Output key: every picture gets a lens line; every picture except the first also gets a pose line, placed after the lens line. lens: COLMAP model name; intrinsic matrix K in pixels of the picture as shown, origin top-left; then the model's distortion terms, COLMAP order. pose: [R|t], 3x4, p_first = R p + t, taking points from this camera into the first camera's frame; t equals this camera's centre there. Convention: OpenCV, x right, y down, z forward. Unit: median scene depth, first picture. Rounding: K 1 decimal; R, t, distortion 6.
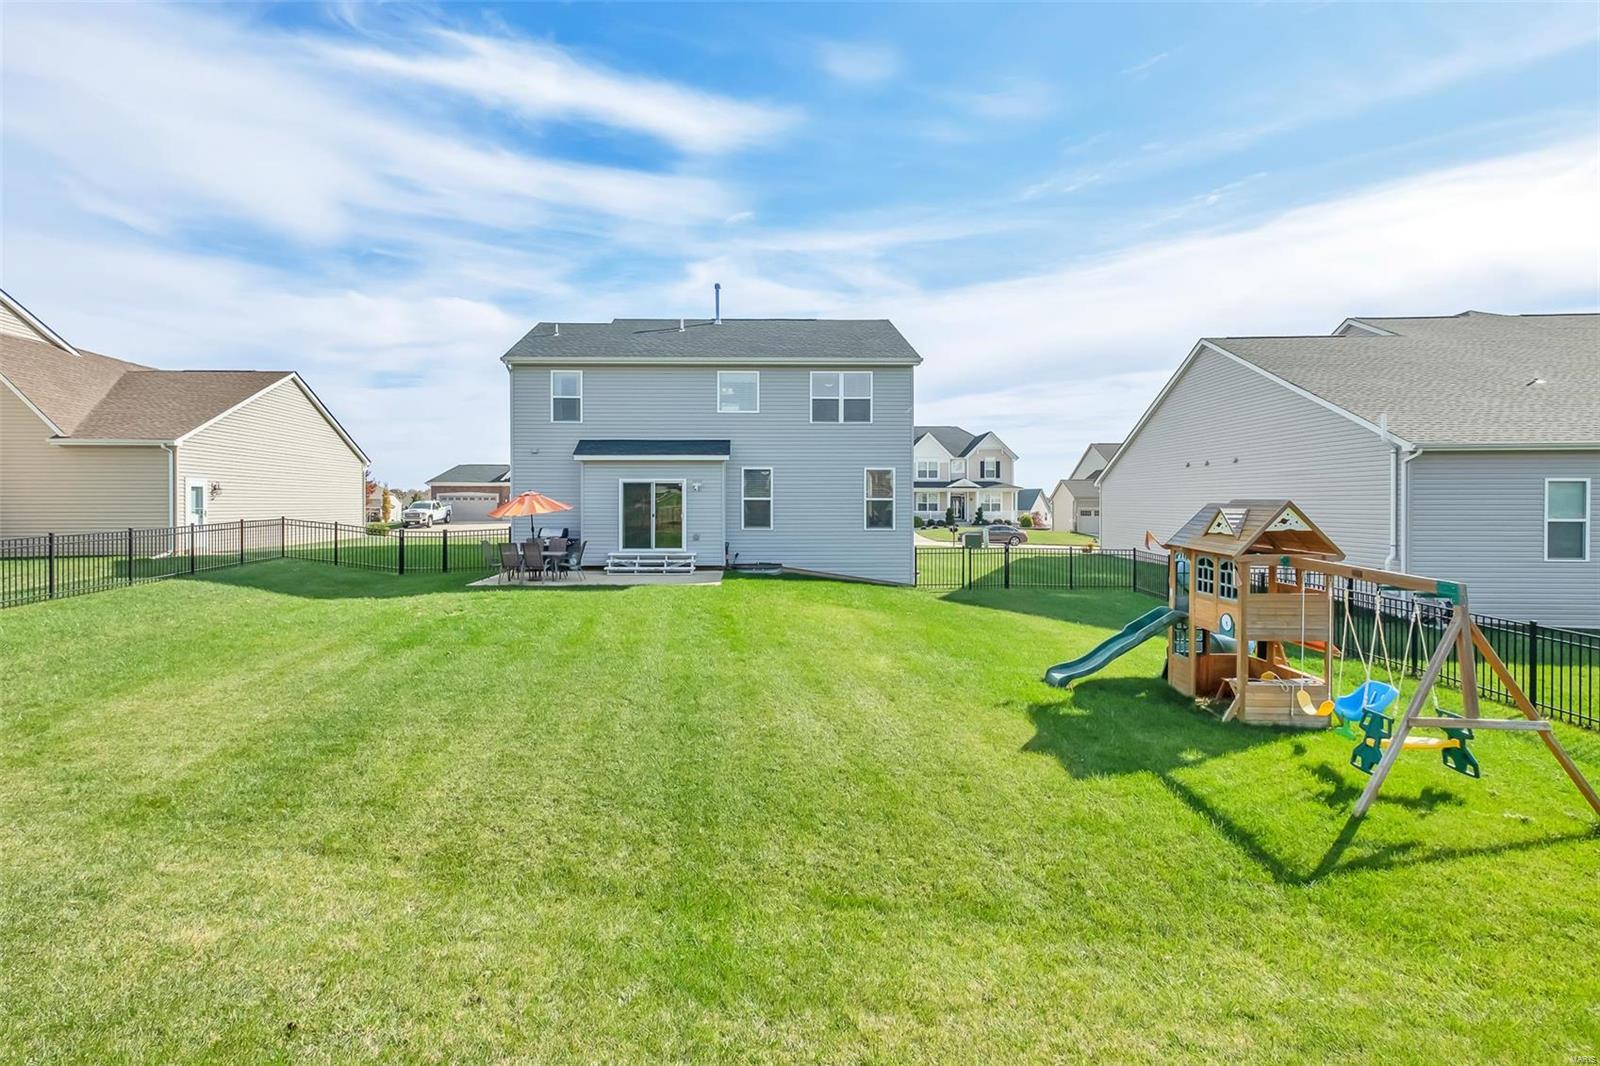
lens RADIAL K [[712.2, 0, 759.6], [0, 712.2, 498.1], [0, 0, 1]] dist [-0.000443, 0.000401]
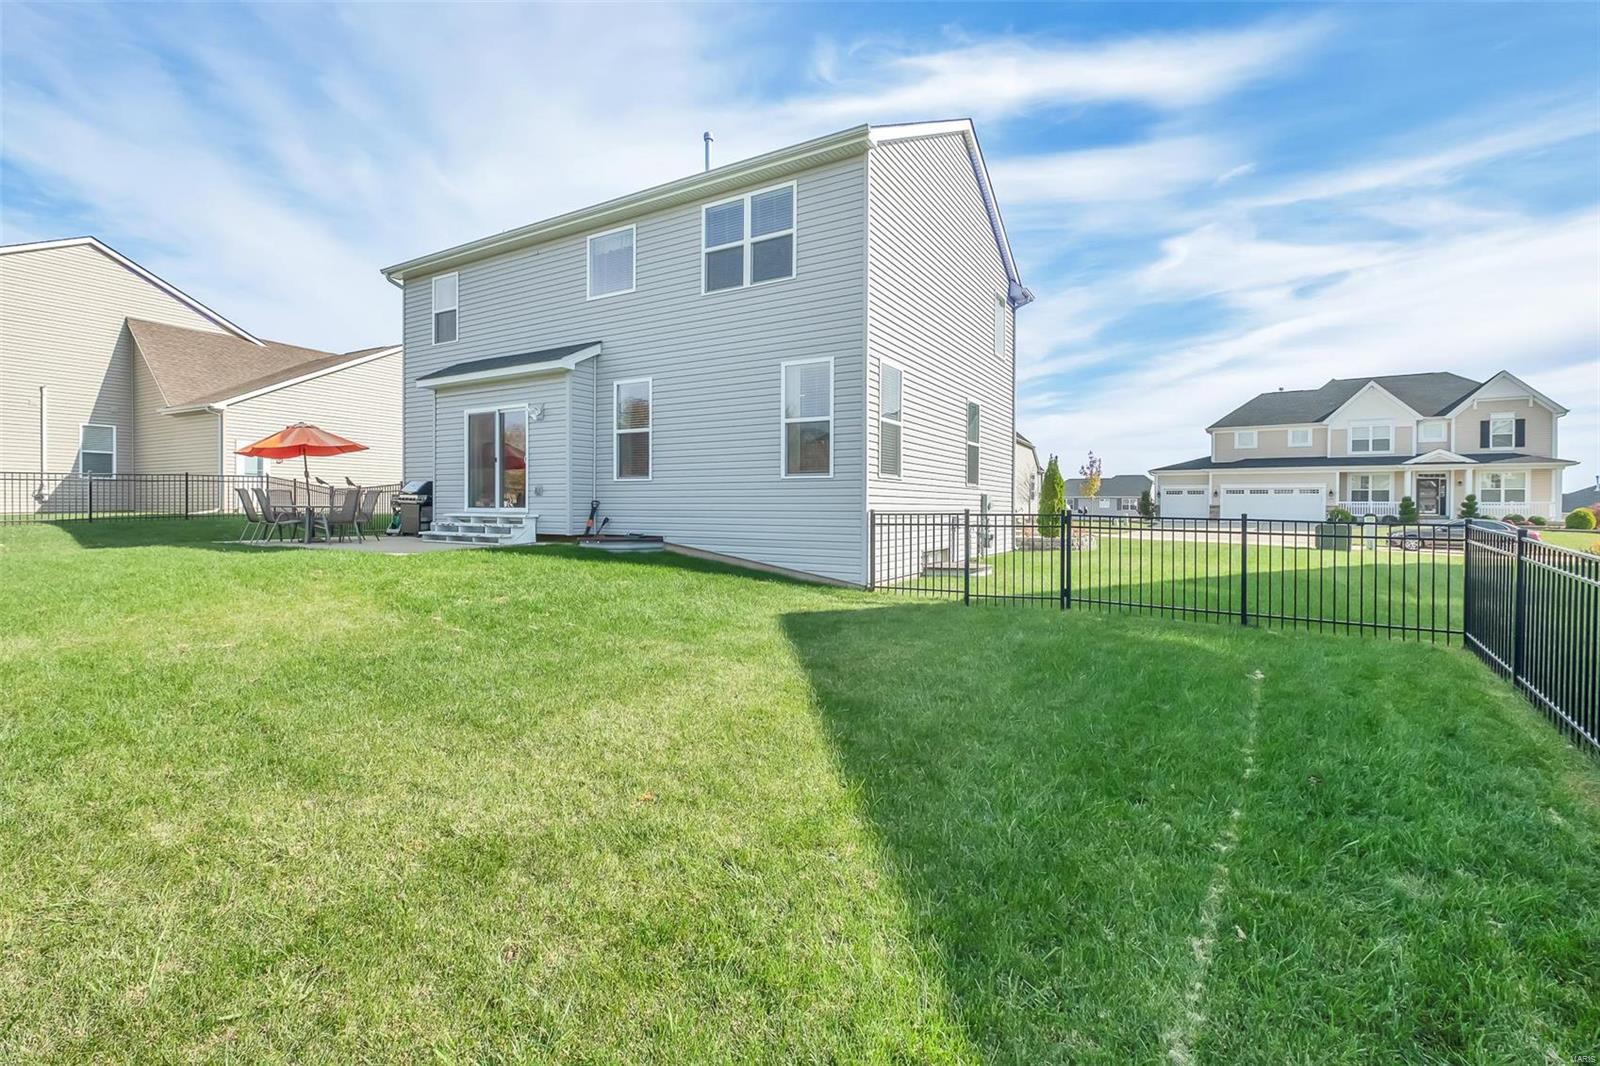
lens RADIAL K [[712.2, 0, 817.5], [0, 712.2, 535.0], [0, 0, 1]] dist [-0.000443, 0.000401]
pose [[0.850413, 0.021304, -0.525684, 0.148941], [0.000247, 0.999164, 0.040891, 0.021277], [0.526115, -0.034904, 0.849697, 0.175124]]
